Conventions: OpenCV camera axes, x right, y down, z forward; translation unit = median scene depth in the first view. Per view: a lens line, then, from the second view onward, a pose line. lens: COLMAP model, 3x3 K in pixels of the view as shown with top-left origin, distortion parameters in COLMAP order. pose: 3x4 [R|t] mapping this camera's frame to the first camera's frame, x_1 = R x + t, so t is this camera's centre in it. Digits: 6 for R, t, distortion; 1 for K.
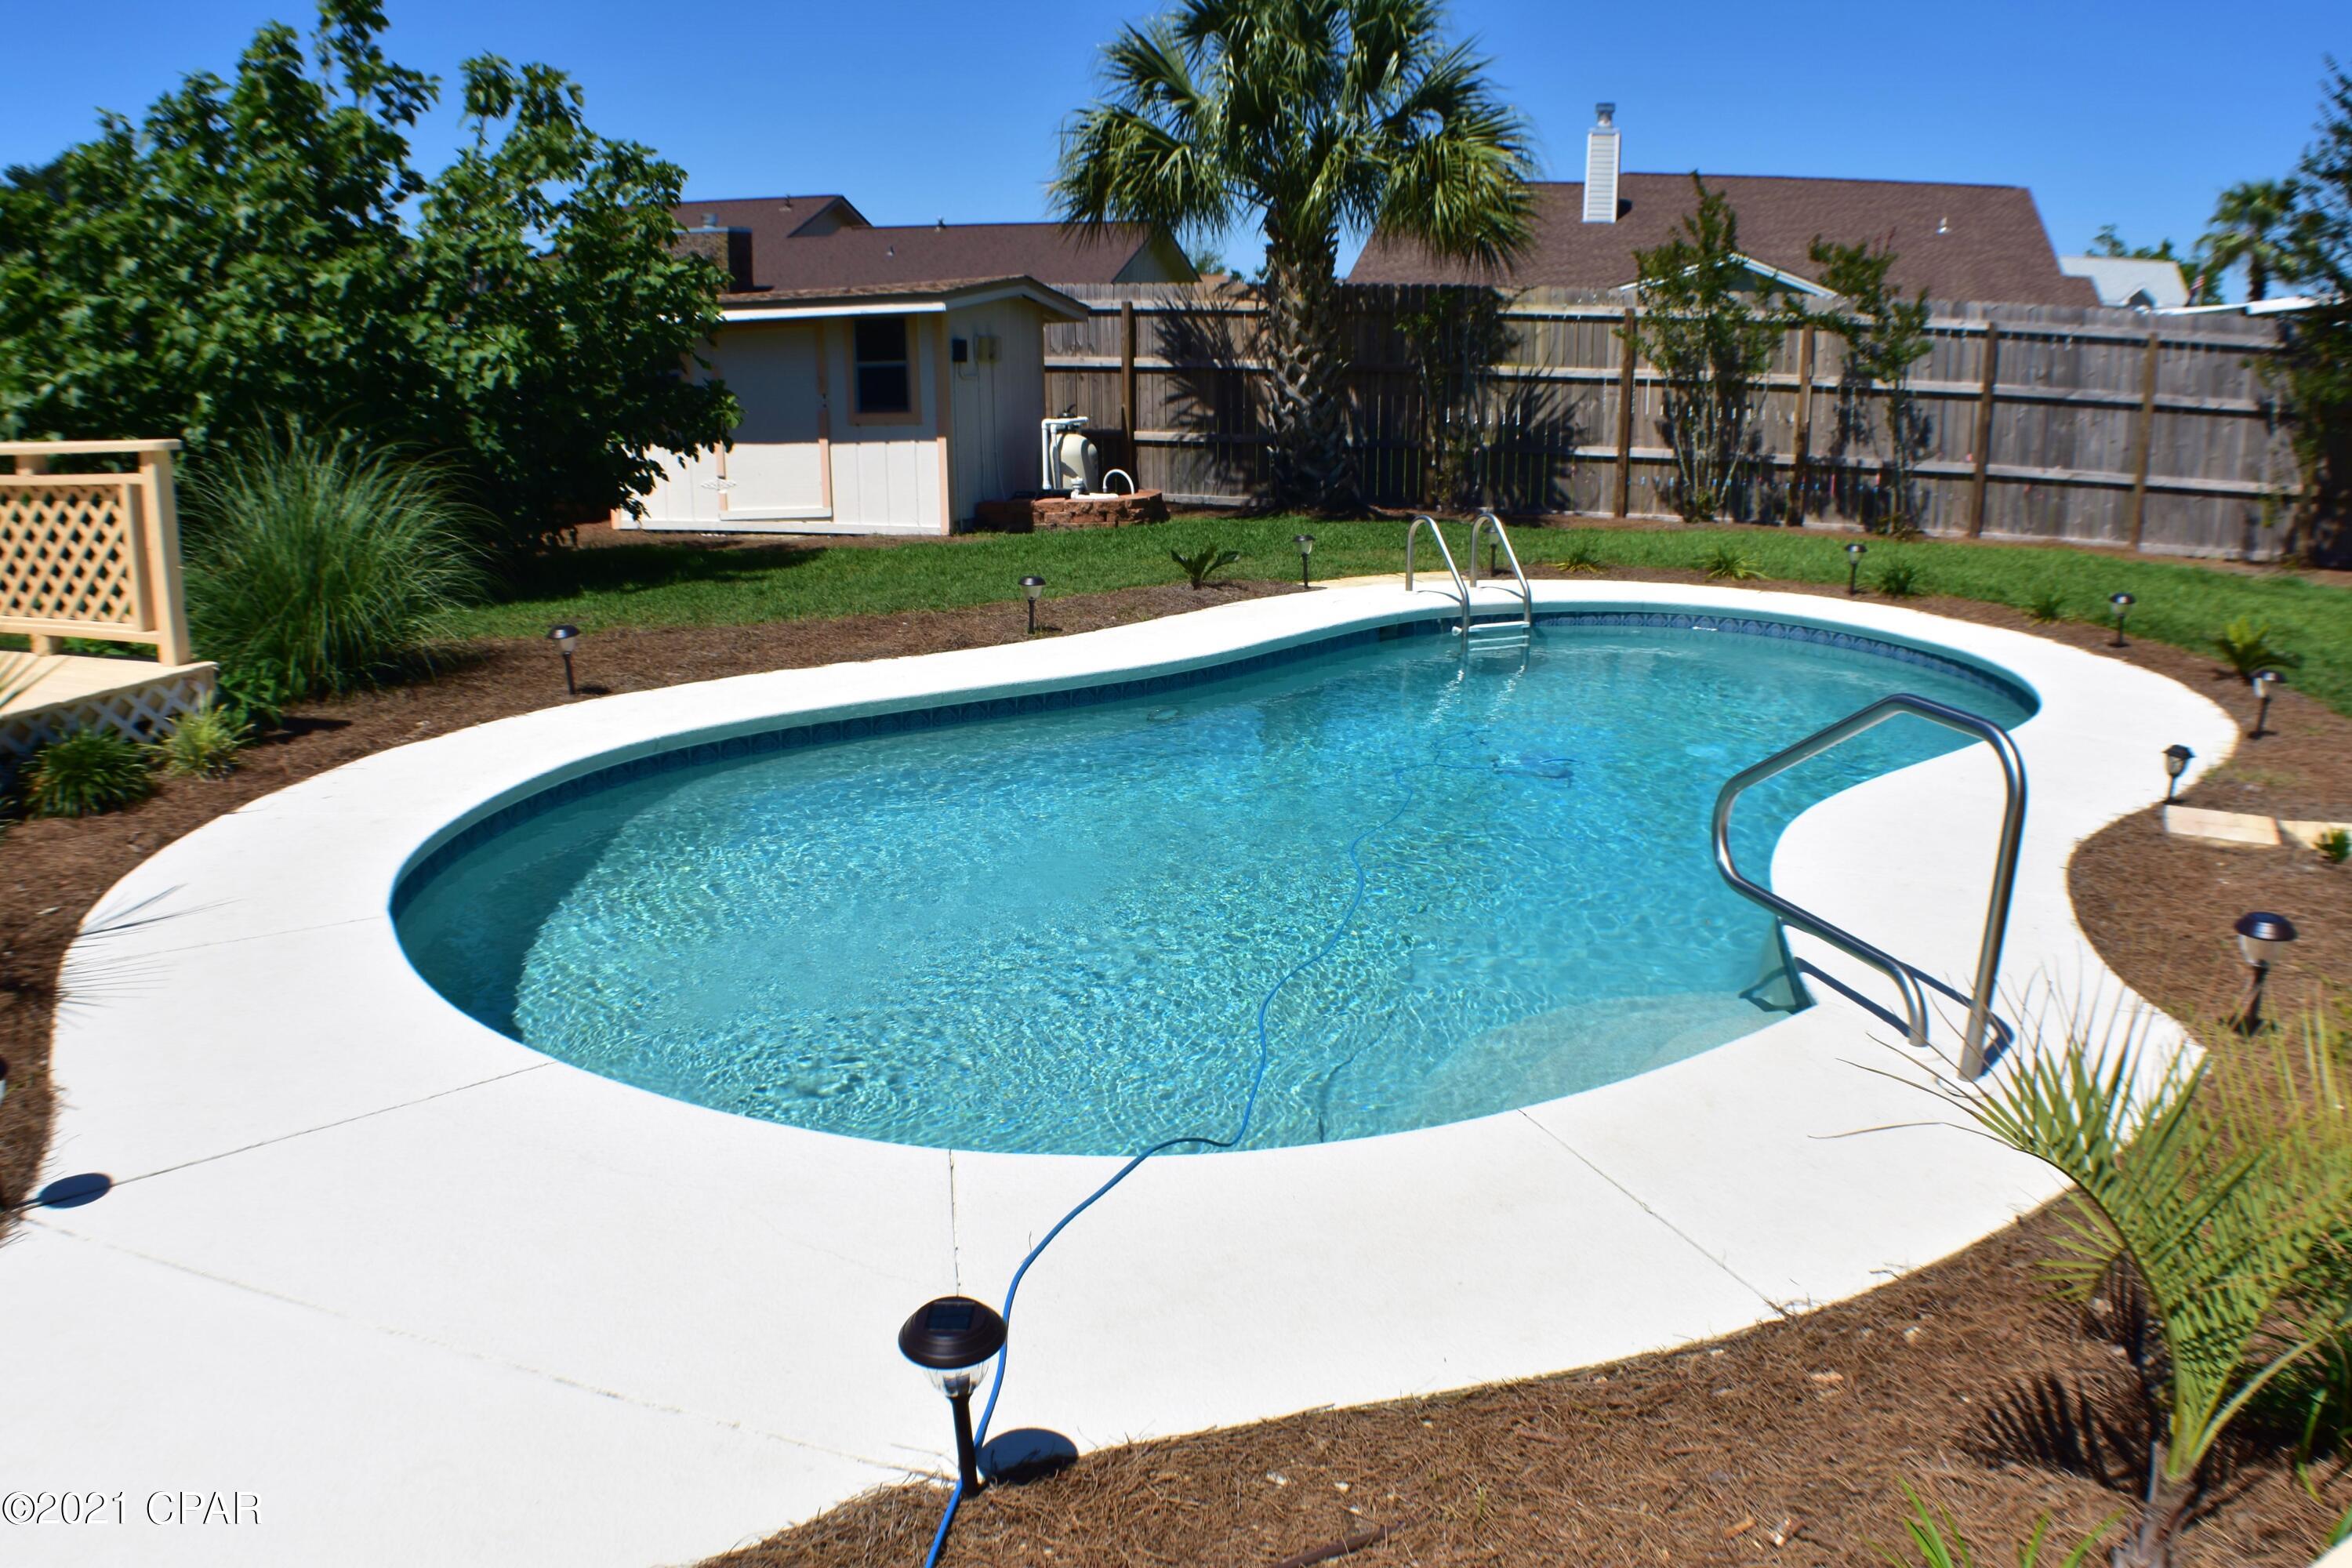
lens RADIAL K [[1800.4, 0, 1175.6], [0, 1800.4, 787.0], [0, 0, 1]] dist [-0.195900, 0.054337]
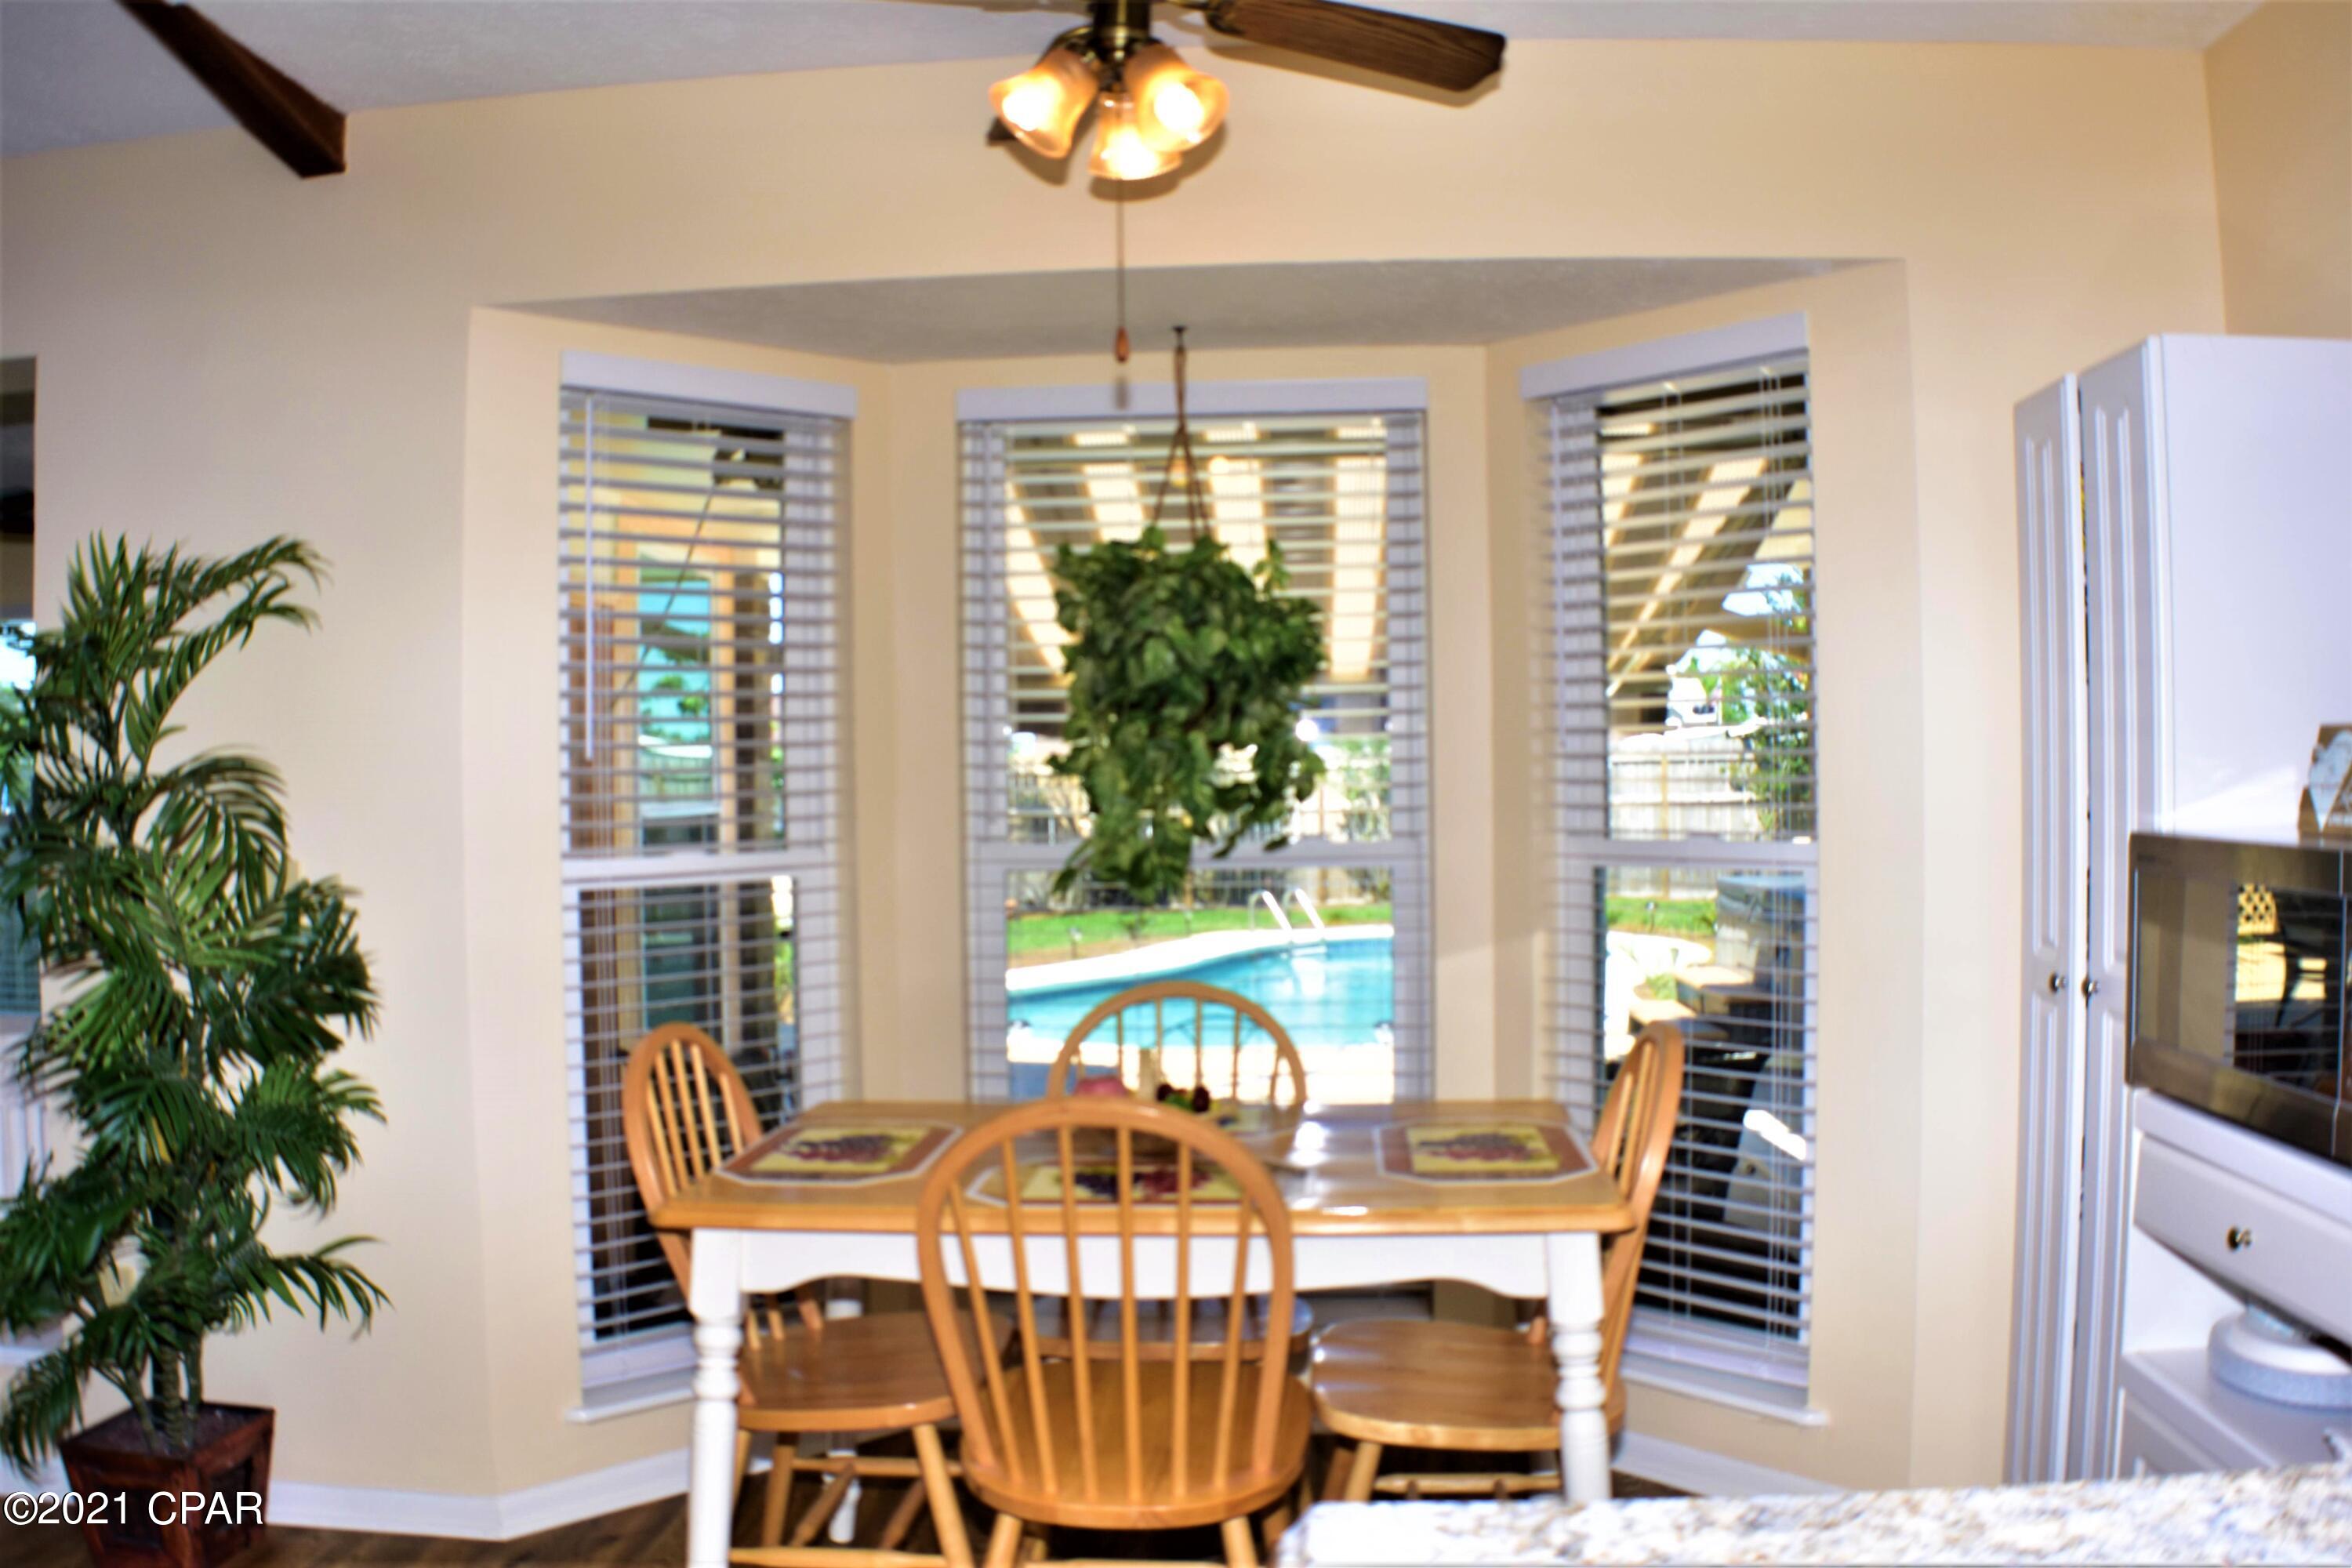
lens RADIAL K [[1786.7, 0, 1179.1], [0, 1786.7, 784.9], [0, 0, 1]] dist [-0.054335, 0.008857]
pose [[0.972333, -0.027842, 0.231932, -0.231546], [0.084275, 0.967816, -0.237130, 0.106162], [-0.217866, 0.250115, 0.943386, -0.445824]]
